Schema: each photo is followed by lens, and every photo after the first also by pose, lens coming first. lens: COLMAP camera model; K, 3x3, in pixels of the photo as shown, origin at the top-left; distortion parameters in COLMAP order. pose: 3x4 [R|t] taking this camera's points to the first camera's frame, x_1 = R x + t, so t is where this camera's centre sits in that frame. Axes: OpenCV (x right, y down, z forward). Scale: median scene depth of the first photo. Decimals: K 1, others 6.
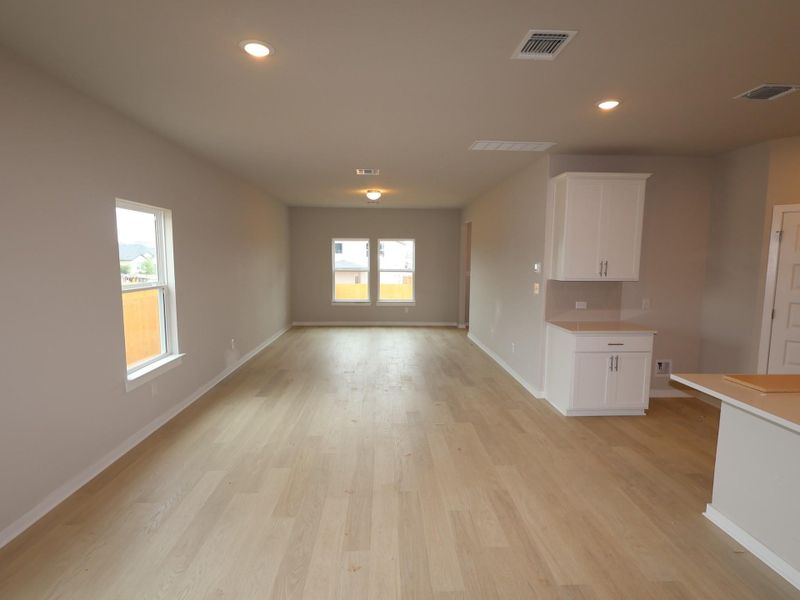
lens RADIAL K [[422.0, 0, 400.0], [0, 422.0, 306.6], [0, 0, 1]] dist [0.005568, -0.000827]
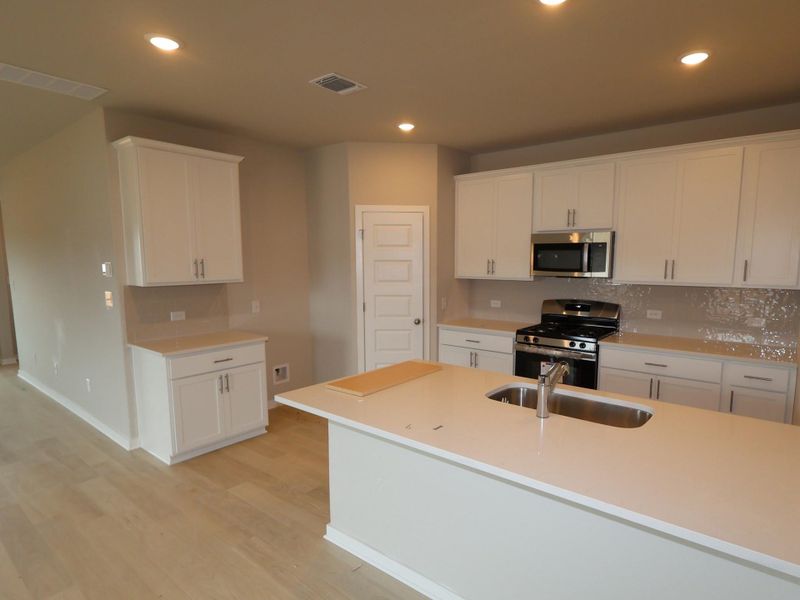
lens RADIAL K [[422.0, 0, 401.3], [0, 422.0, 302.0], [0, 0, 1]] dist [0.005568, -0.000827]
pose [[0.693088, -0.084078, 0.715933, 0.170844], [0.088743, 0.995572, 0.031007, -0.017789], [-0.715369, 0.042043, 0.697481, 0.176167]]
